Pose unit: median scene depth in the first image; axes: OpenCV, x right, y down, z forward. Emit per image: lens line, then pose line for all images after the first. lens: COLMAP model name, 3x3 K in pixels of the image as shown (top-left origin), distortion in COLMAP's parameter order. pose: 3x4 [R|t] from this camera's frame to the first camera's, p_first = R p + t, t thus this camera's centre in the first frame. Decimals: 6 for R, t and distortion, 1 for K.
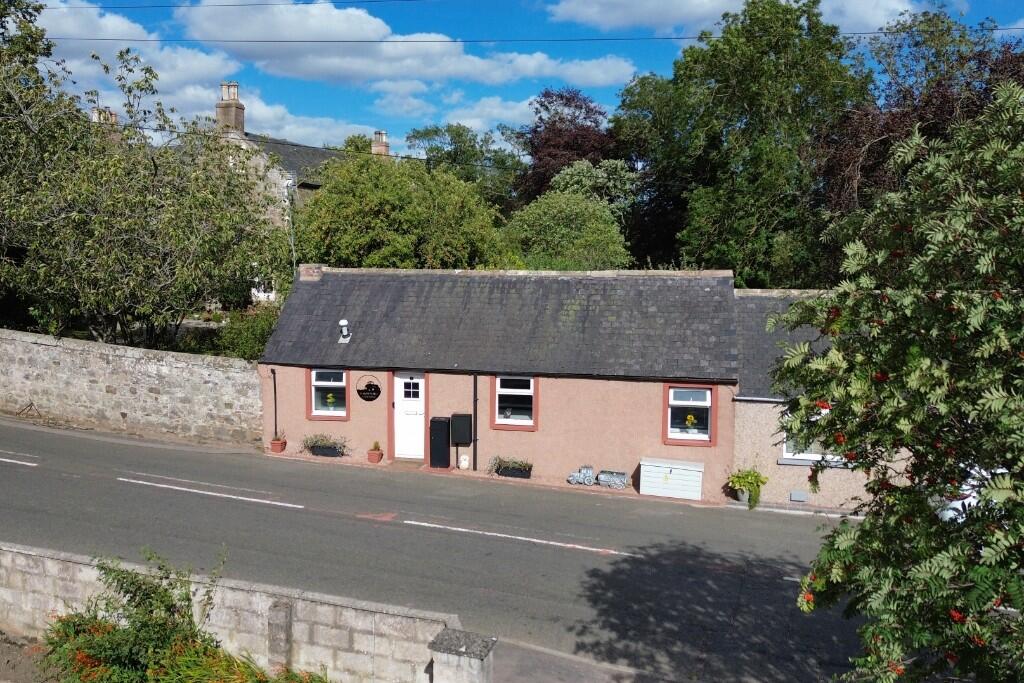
lens RADIAL K [[912.1, 0, 494.1], [0, 912.1, 310.8], [0, 0, 1]] dist [0.039234, -0.012580]
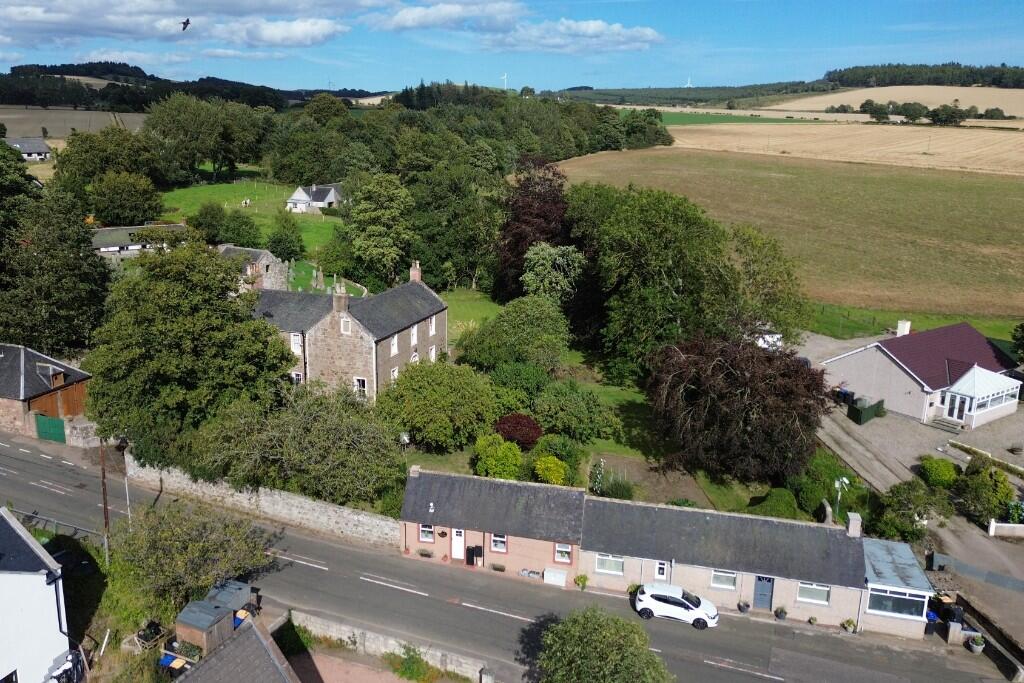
lens RADIAL K [[866.1, 0, 451.9], [0, 866.1, 339.8], [0, 0, 1]] dist [0.105913, -0.004223]
pose [[0.999627, 0.012023, -0.024502, -0.056565], [-0.007171, 0.981901, 0.189258, -0.930408], [0.026334, -0.189011, 0.981622, -1.338843]]
